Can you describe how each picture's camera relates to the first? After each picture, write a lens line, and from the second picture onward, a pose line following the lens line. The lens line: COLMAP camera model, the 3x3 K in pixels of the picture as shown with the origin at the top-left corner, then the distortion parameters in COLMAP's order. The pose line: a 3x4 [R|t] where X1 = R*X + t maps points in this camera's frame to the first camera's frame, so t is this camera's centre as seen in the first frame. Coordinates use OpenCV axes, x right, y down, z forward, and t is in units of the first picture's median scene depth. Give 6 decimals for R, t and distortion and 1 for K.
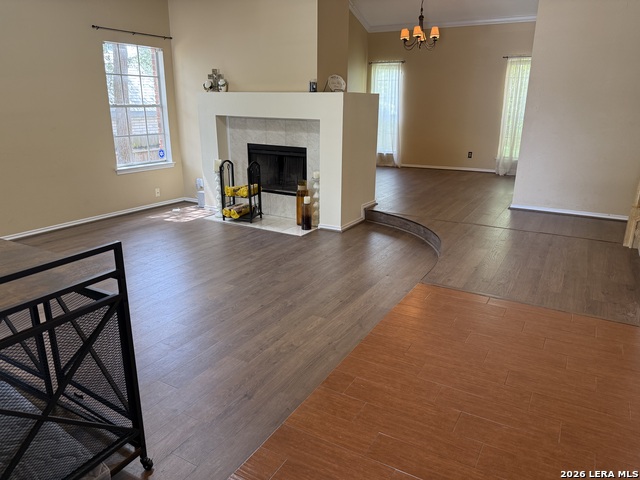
lens RADIAL K [[451.7, 0, 316.5], [0, 451.7, 242.8], [0, 0, 1]] dist [0.068960, -0.099391]
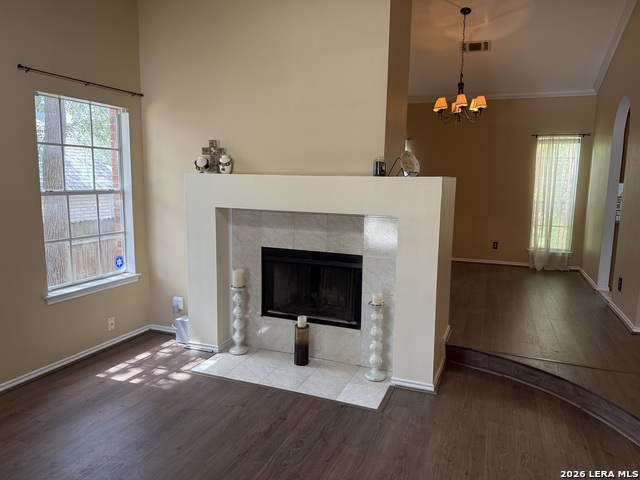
lens RADIAL K [[451.7, 0, 319.4], [0, 451.7, 244.8], [0, 0, 1]] dist [0.068960, -0.099391]
pose [[0.987652, -0.014311, 0.156011, -0.174706], [0.037661, 0.988305, -0.147765, -0.124083], [-0.152072, 0.151816, 0.976640, 0.346590]]
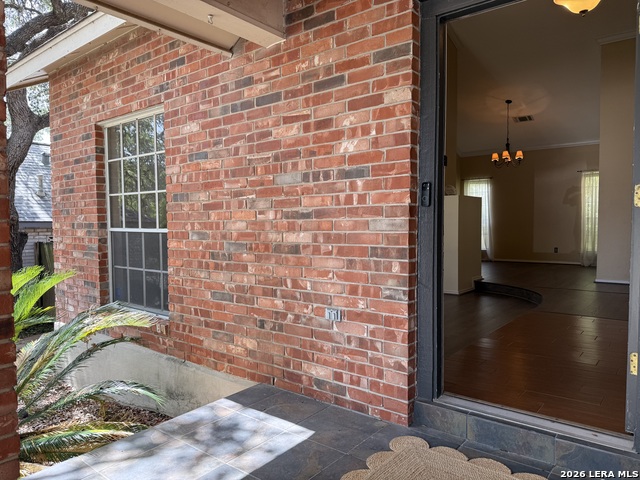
lens RADIAL K [[451.7, 0, 323.7], [0, 451.7, 254.1], [0, 0, 1]] dist [0.068960, -0.099391]
pose [[0.989610, -0.005980, -0.143654, -0.131081], [-0.027617, 0.972624, -0.230739, 0.159845], [0.141101, 0.232309, 0.962353, -0.326236]]
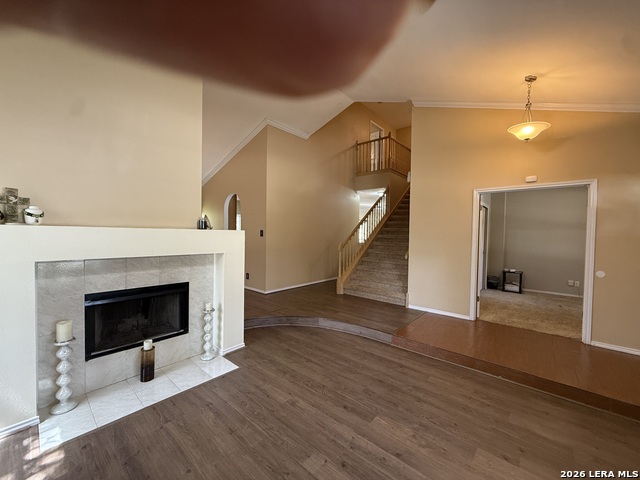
lens RADIAL K [[258.4, 0, 319.2], [0, 258.4, 239.3], [0, 0, 1]] dist [0.004466, 0.000091]
pose [[0.181213, -0.030369, 0.982975, -0.484711], [0.274080, 0.961482, -0.020822, -0.197335], [-0.944480, 0.273187, 0.182556, 0.570377]]
